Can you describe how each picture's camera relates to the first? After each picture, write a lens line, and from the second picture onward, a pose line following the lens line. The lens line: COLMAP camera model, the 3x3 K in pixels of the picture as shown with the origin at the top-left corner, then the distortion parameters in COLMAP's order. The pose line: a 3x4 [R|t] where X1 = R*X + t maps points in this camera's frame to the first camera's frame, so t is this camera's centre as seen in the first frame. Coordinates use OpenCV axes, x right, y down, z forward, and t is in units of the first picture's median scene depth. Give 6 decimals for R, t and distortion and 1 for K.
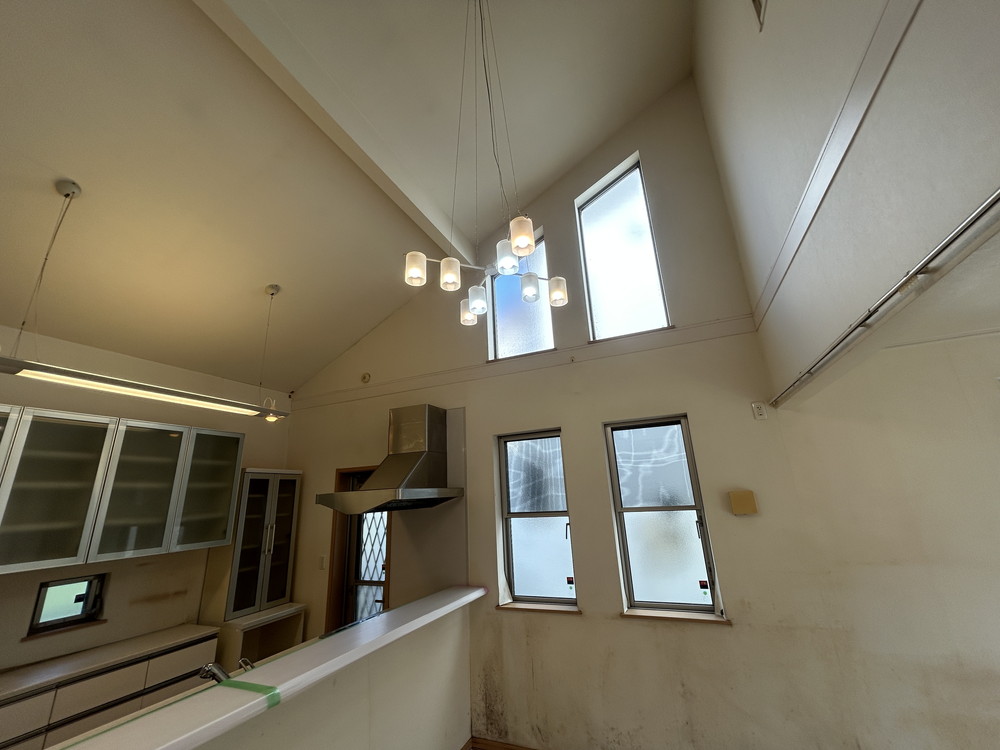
lens RADIAL K [[404.0, 0, 499.1], [0, 404.0, 376.7], [0, 0, 1]] dist [0.000876, -0.000447]
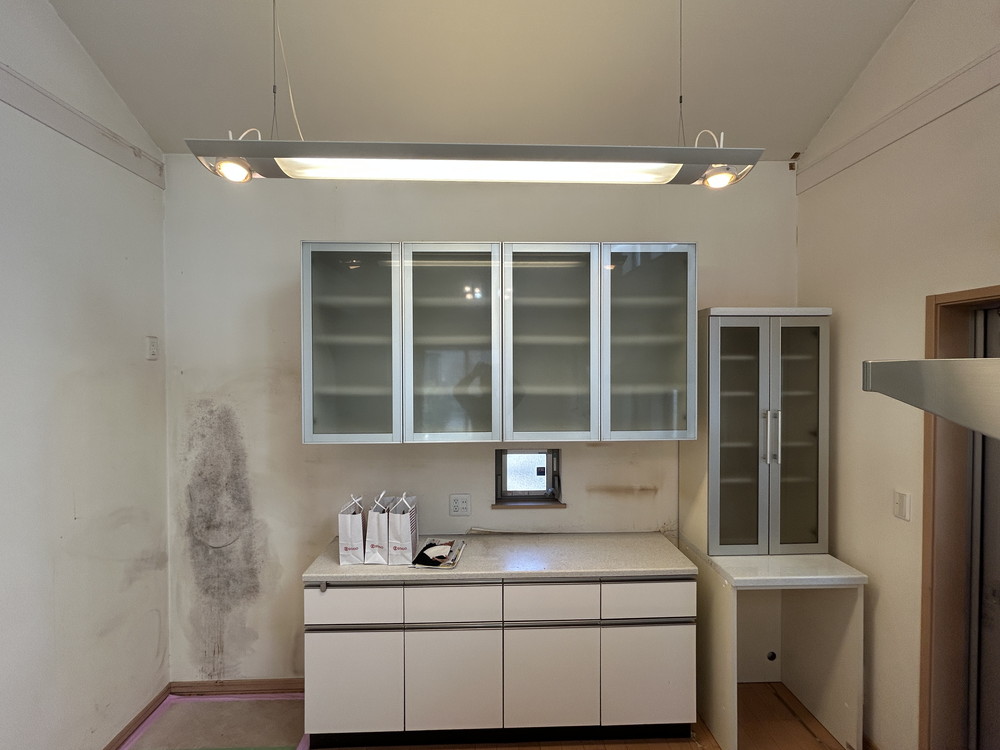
lens RADIAL K [[464.6, 0, 494.5], [0, 464.6, 375.5], [0, 0, 1]] dist [0.027868, 0.001447]
pose [[0.436533, 0.063022, -0.897478, -0.192448], [0.239938, 0.953260, 0.183644, 0.133957], [0.867104, -0.295506, 0.401008, 0.493279]]
